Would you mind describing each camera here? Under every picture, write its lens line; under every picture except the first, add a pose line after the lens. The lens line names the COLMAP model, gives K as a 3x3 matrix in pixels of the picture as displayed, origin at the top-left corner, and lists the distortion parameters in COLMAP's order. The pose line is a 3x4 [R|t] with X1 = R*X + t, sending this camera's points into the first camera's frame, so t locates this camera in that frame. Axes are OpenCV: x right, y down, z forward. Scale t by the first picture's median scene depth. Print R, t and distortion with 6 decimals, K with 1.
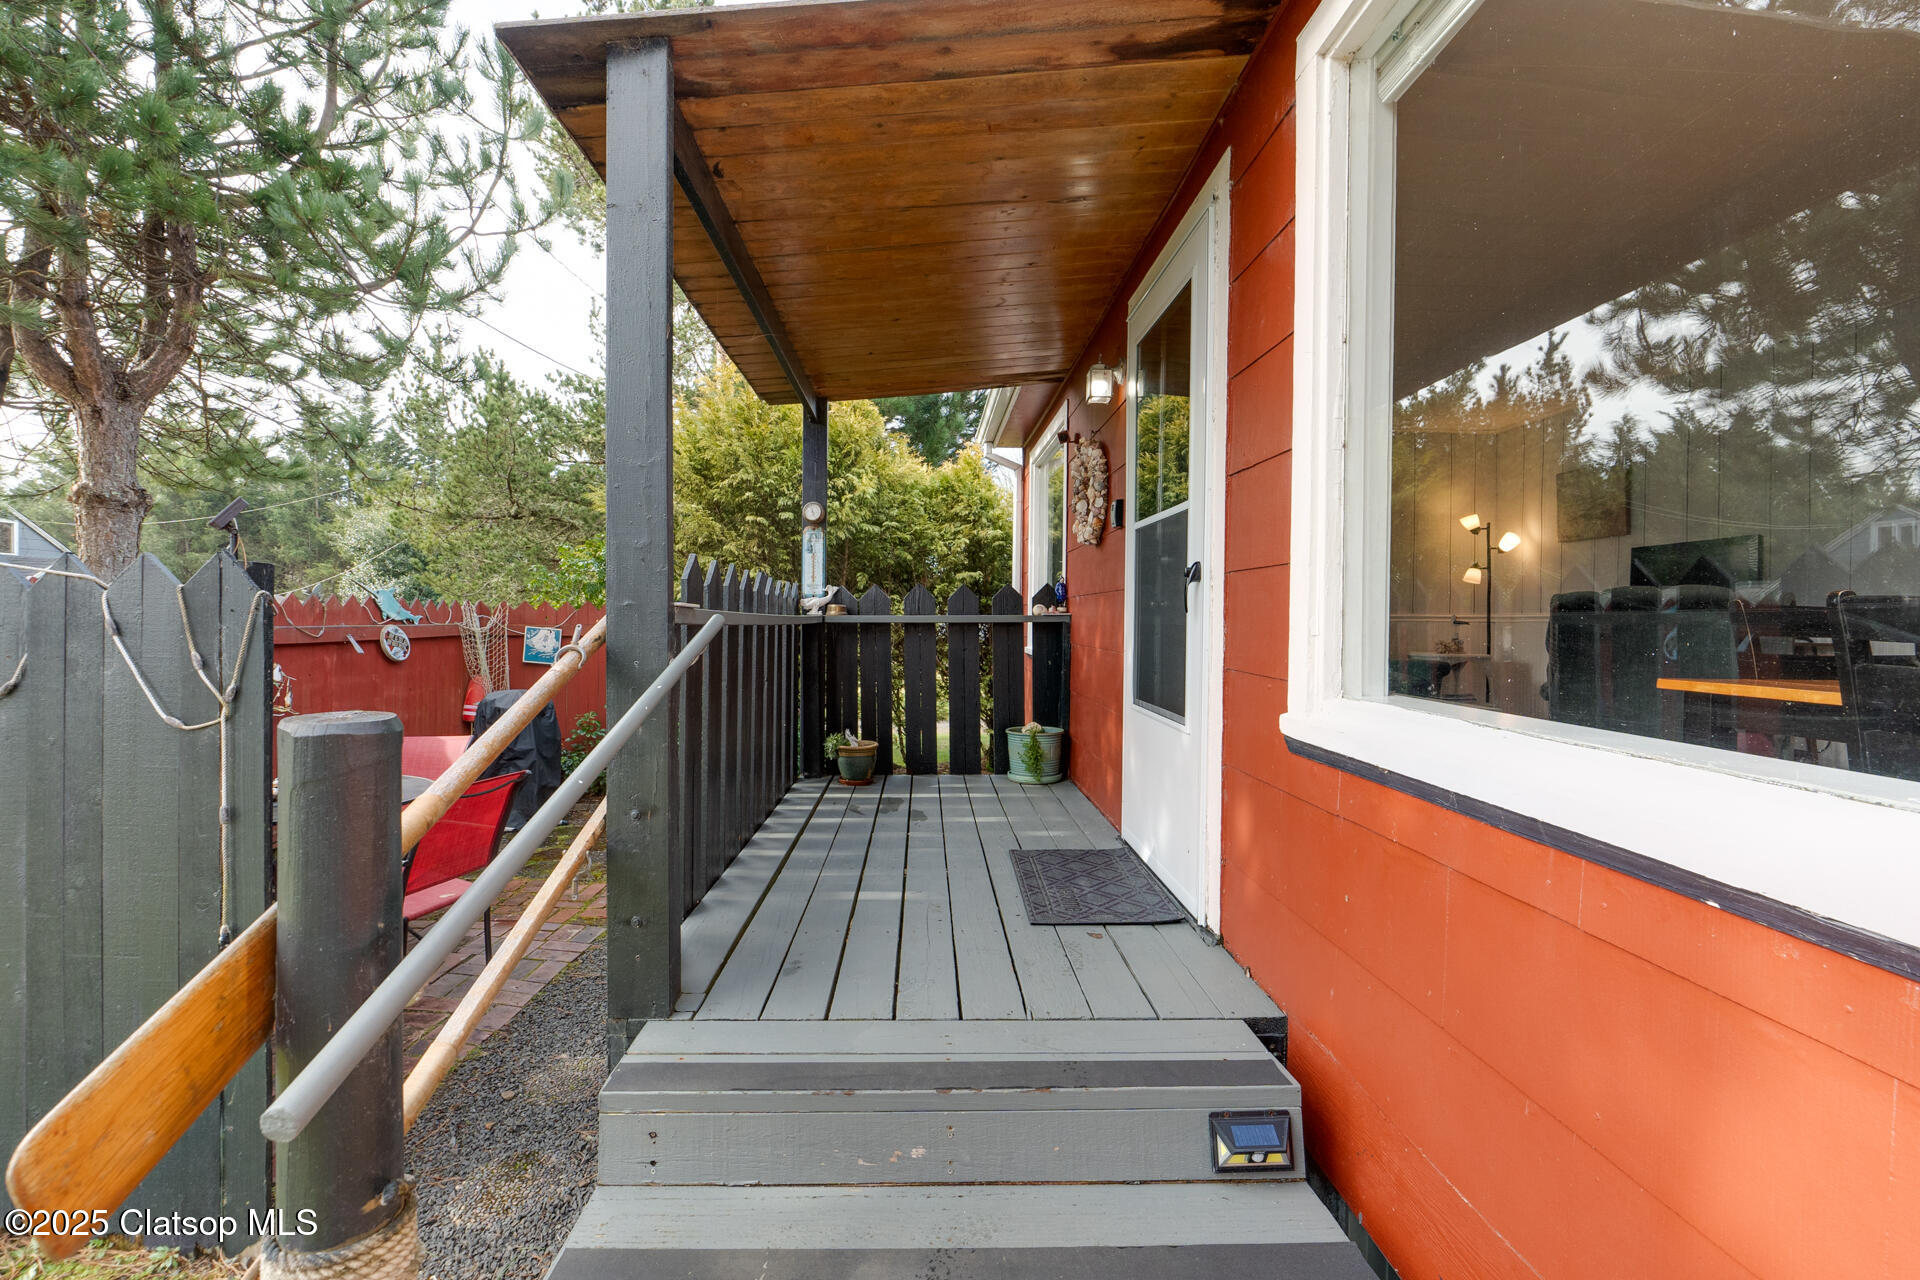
lens RADIAL K [[840.8, 0, 942.3], [0, 840.8, 633.3], [0, 0, 1]] dist [-0.016229, 0.000523]
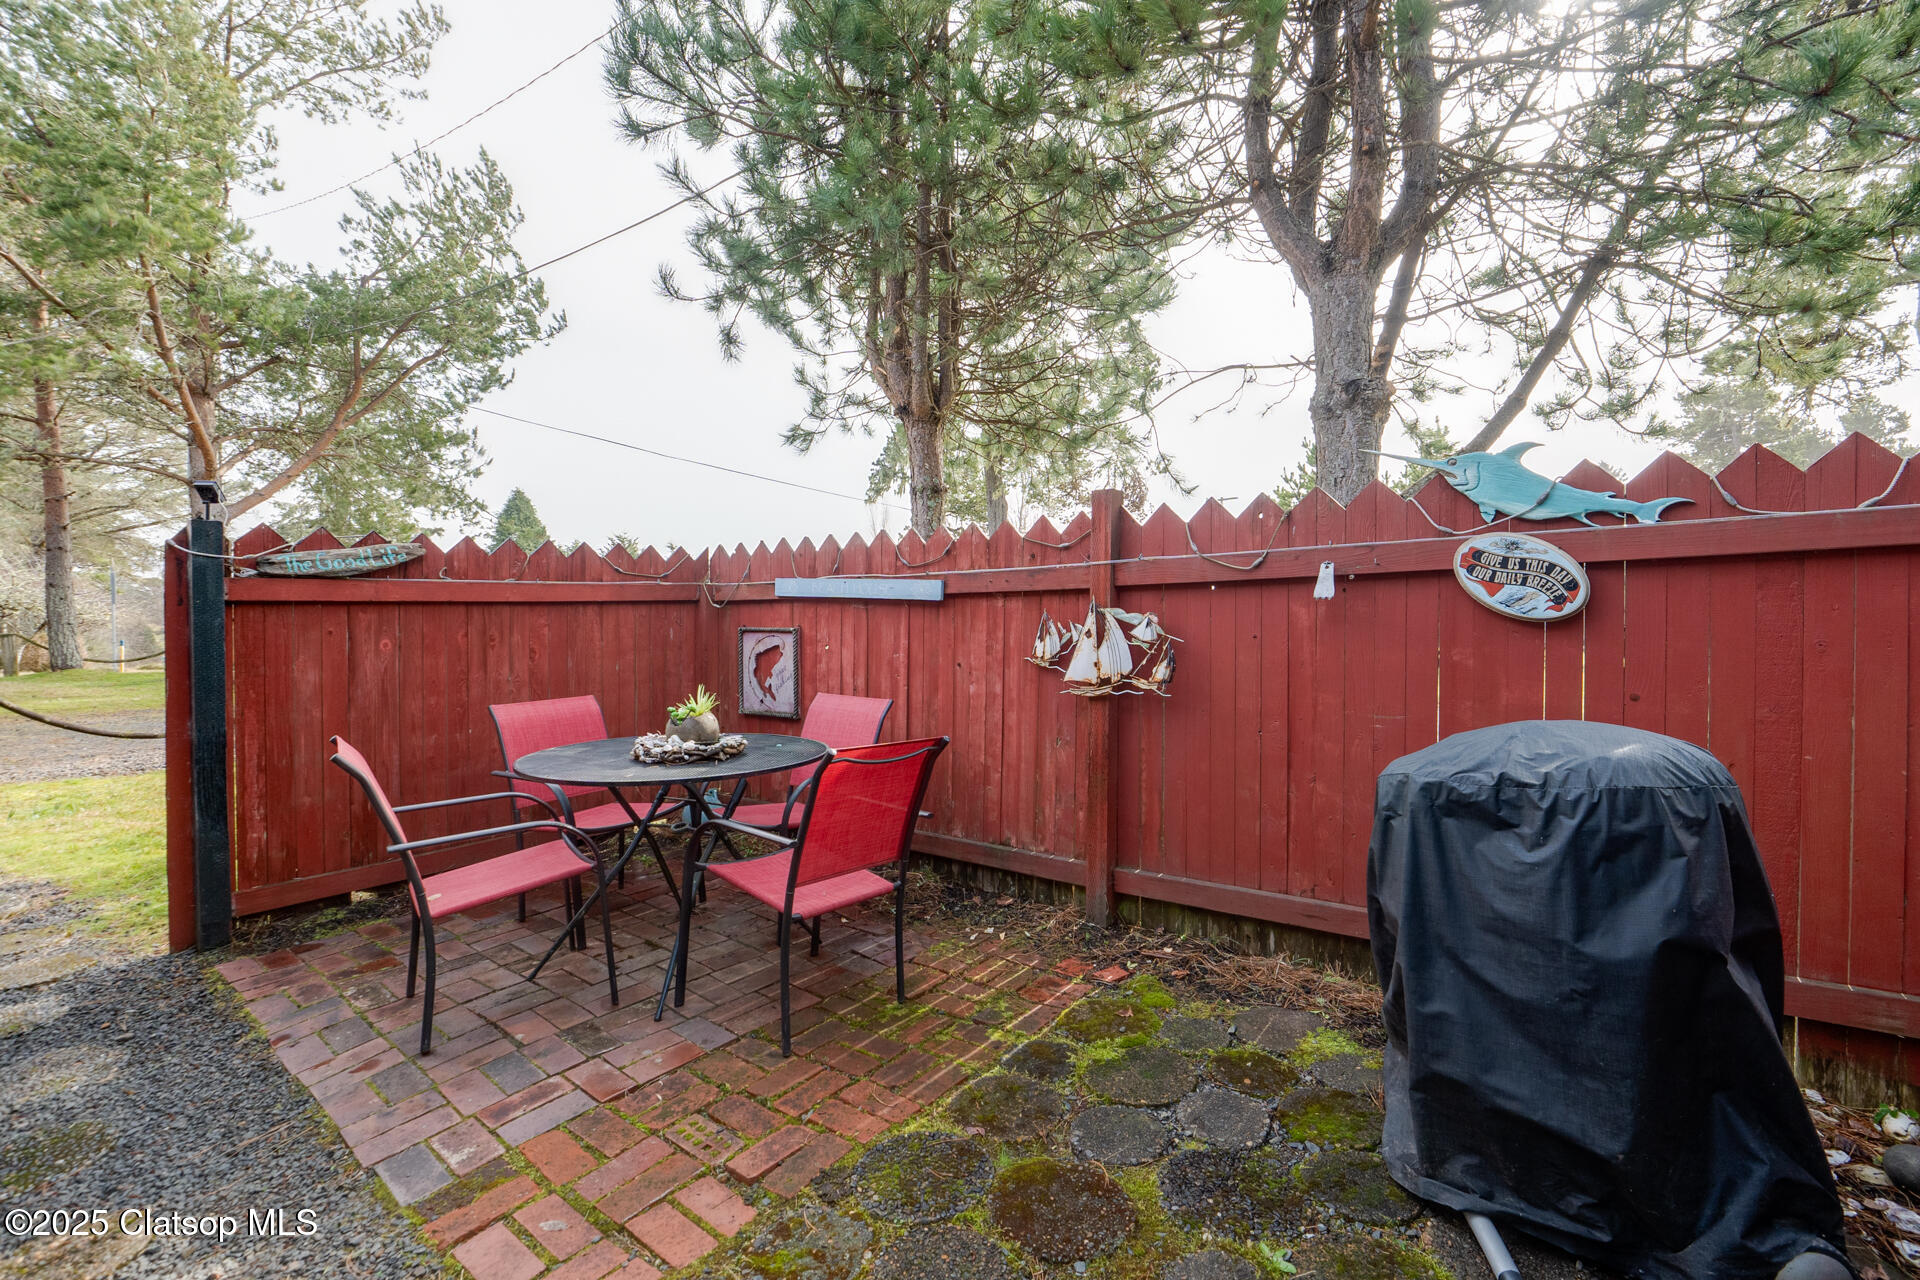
lens RADIAL K [[808.5, 0, 986.8], [0, 808.5, 634.5], [0, 0, 1]] dist [-0.011390, -0.000008]
pose [[-0.611640, 0.004872, -0.791121, -0.182201], [-0.004097, 0.999948, 0.009326, 0.037862], [0.791125, 0.008946, -0.611589, 1.031272]]
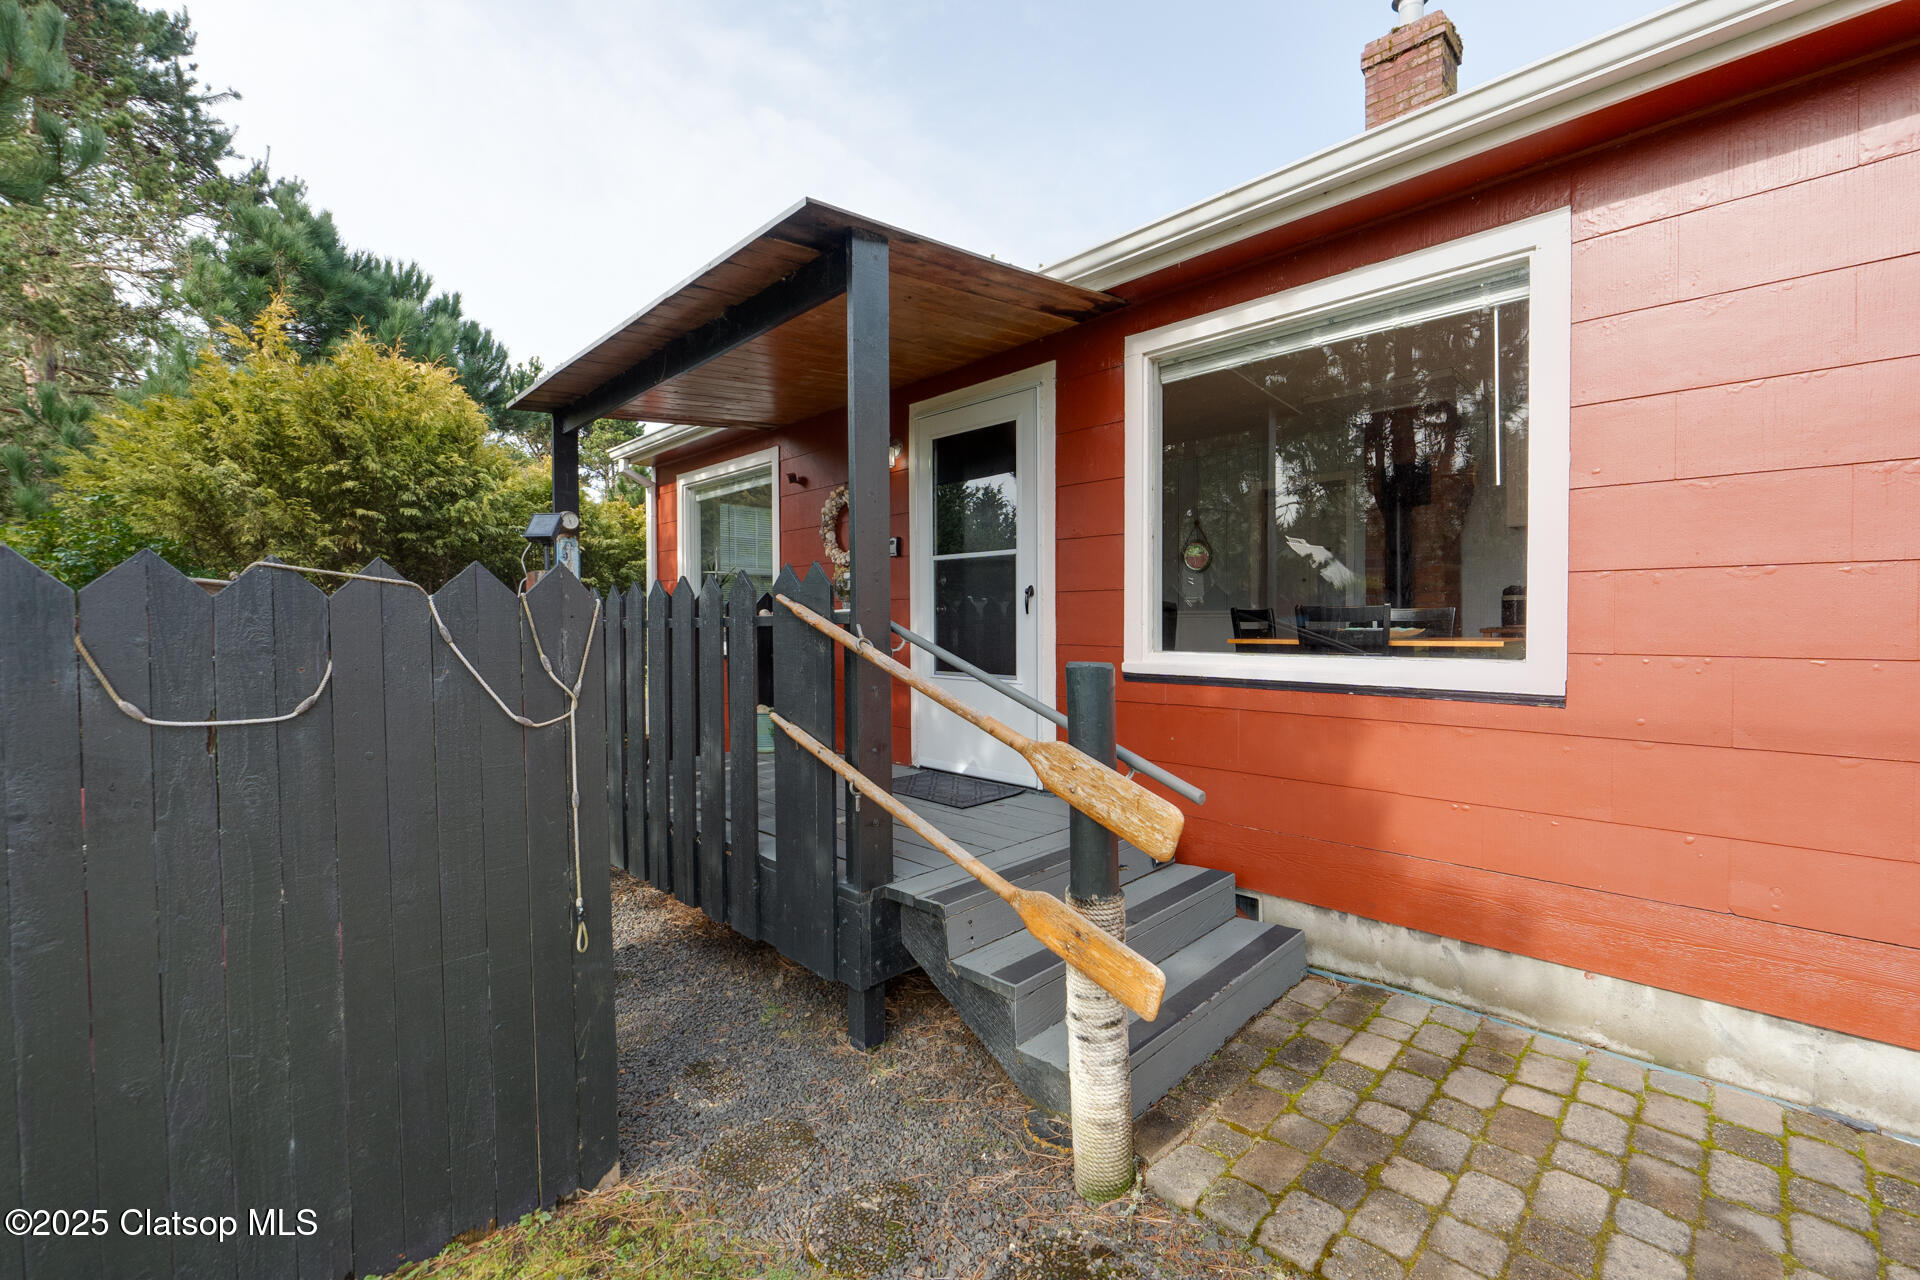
lens RADIAL K [[808.5, 0, 986.8], [0, 808.5, 634.5], [0, 0, 1]] dist [-0.011390, -0.000008]
pose [[0.705079, -0.023556, 0.708738, -0.413234], [0.025638, 0.999641, 0.007720, 0.000951], [-0.708665, 0.012727, 0.705430, -0.054349]]
